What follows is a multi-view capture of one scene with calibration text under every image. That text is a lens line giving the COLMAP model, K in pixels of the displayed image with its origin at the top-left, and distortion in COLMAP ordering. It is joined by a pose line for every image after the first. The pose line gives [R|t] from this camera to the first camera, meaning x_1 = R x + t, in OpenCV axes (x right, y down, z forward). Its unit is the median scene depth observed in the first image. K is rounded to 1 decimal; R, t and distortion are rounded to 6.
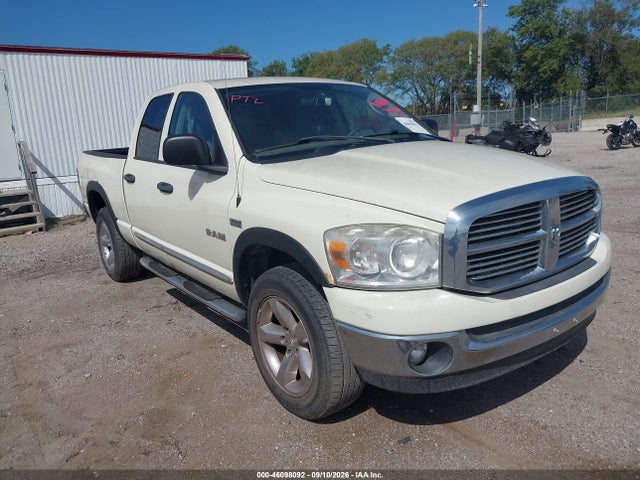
lens RADIAL K [[511.2, 0, 305.2], [0, 511.2, 240.5], [0, 0, 1]] dist [-0.017394, 0.018435]
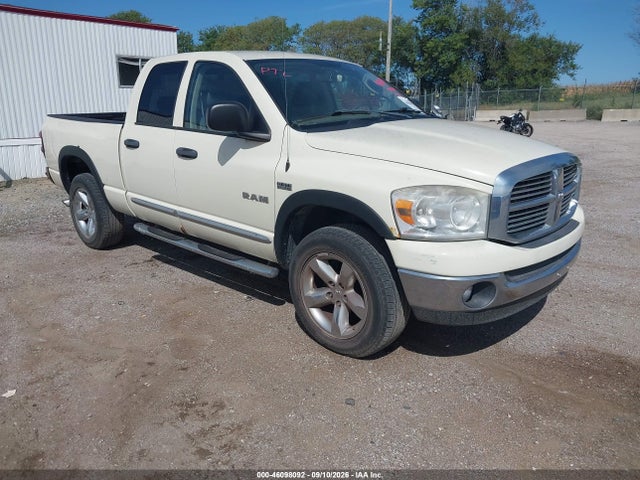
lens RADIAL K [[511.2, 0, 316.4], [0, 511.2, 243.5], [0, 0, 1]] dist [-0.017394, 0.018435]
pose [[0.978119, -0.001321, 0.208043, -0.260990], [-0.007843, 0.999035, 0.043219, 0.036336], [-0.207899, -0.043905, 0.977164, -0.078917]]
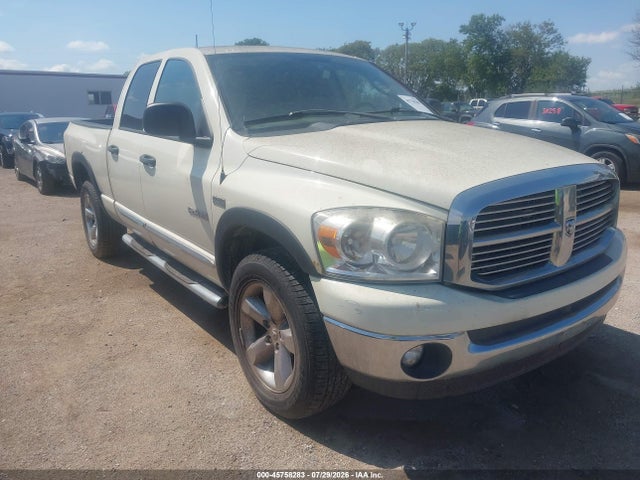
lens RADIAL K [[511.2, 0, 309.7], [0, 511.2, 234.7], [0, 0, 1]] dist [-0.017394, 0.018435]
pose [[0.999052, 0.039547, 0.018217, 0.010787], [-0.039950, 0.998952, 0.022343, -0.001833], [-0.017314, -0.023049, 0.999584, 0.075277]]
